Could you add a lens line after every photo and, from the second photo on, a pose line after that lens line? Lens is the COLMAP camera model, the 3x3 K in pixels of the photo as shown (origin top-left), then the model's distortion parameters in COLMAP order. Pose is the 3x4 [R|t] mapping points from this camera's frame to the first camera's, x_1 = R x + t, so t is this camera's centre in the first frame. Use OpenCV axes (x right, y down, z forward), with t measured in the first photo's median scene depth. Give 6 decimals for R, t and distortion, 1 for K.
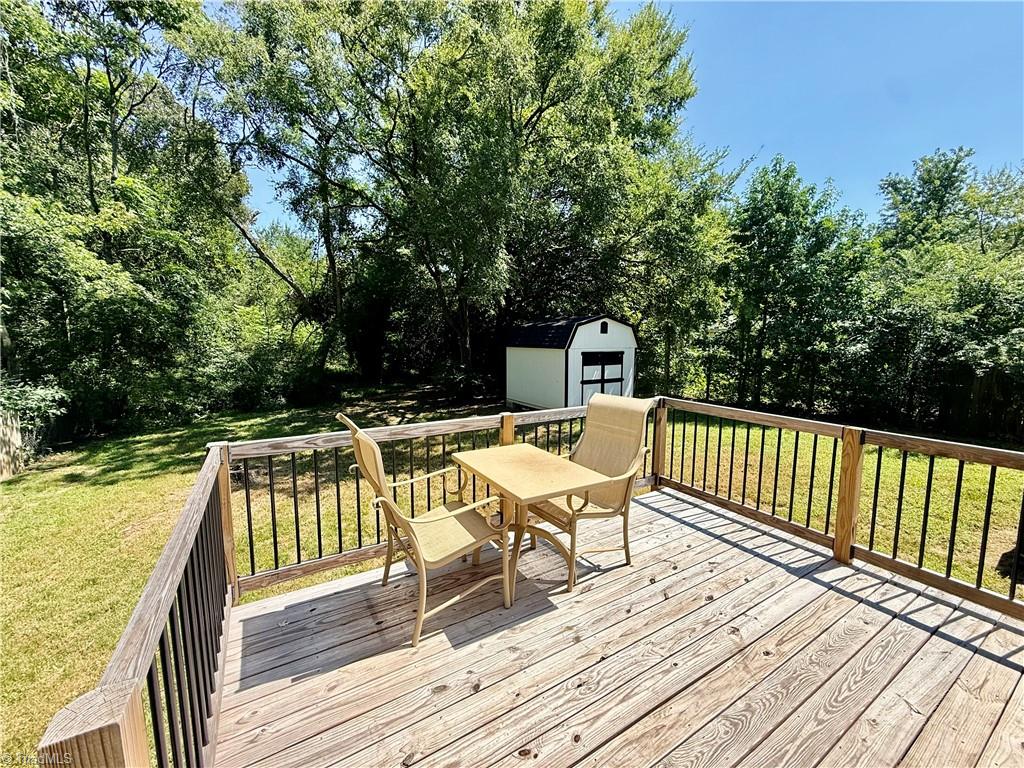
lens RADIAL K [[406.8, 0, 511.5], [0, 406.8, 383.9], [0, 0, 1]] dist [0.000087, 0.000059]
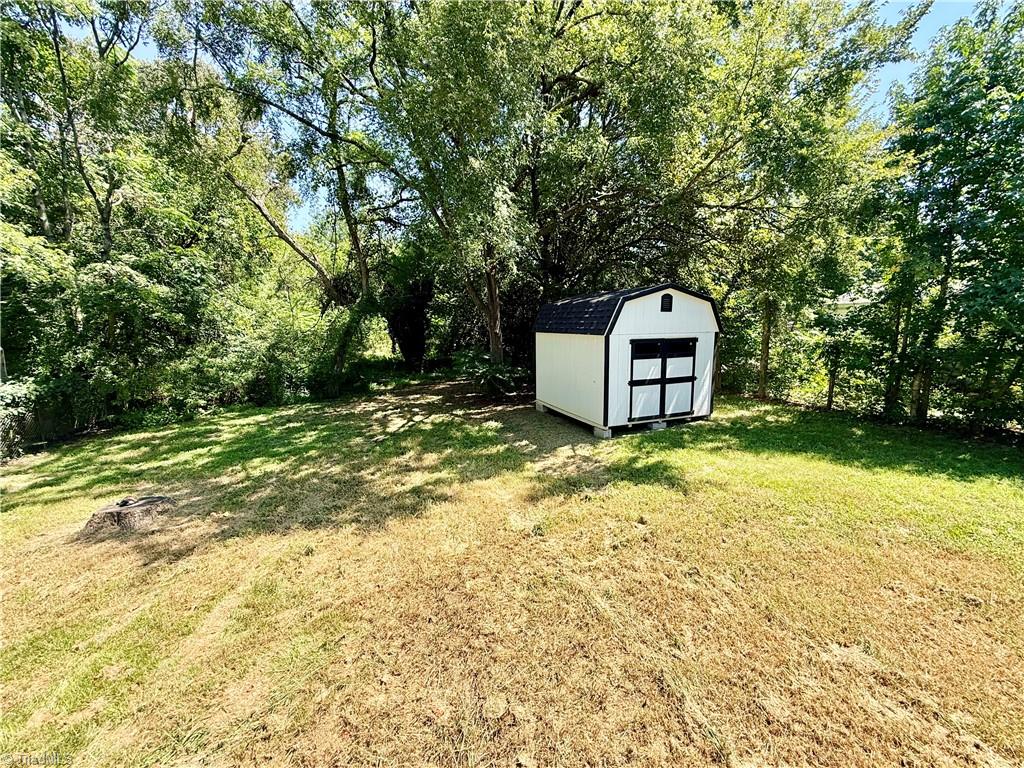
lens RADIAL K [[406.8, 0, 511.5], [0, 406.8, 383.9], [0, 0, 1]] dist [0.000087, 0.000059]
pose [[0.983138, 0.013283, -0.182380, 0.090764], [-0.006116, 0.999189, 0.039807, -0.026421], [0.182761, -0.038020, 0.982422, 0.256851]]
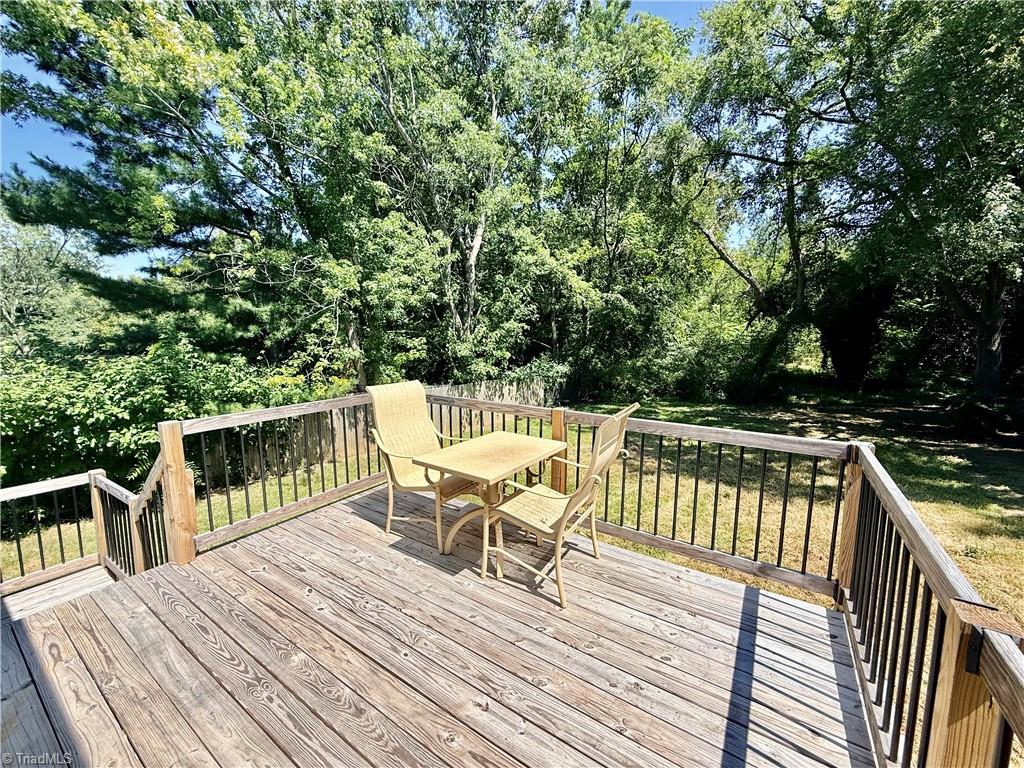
lens RADIAL K [[406.8, 0, 511.5], [0, 406.8, 383.9], [0, 0, 1]] dist [0.000087, 0.000059]
pose [[0.433312, 0.110979, -0.894385, 0.173773], [-0.104434, 0.991887, 0.072481, -0.009824], [0.895173, 0.061997, 0.441387, 0.096824]]
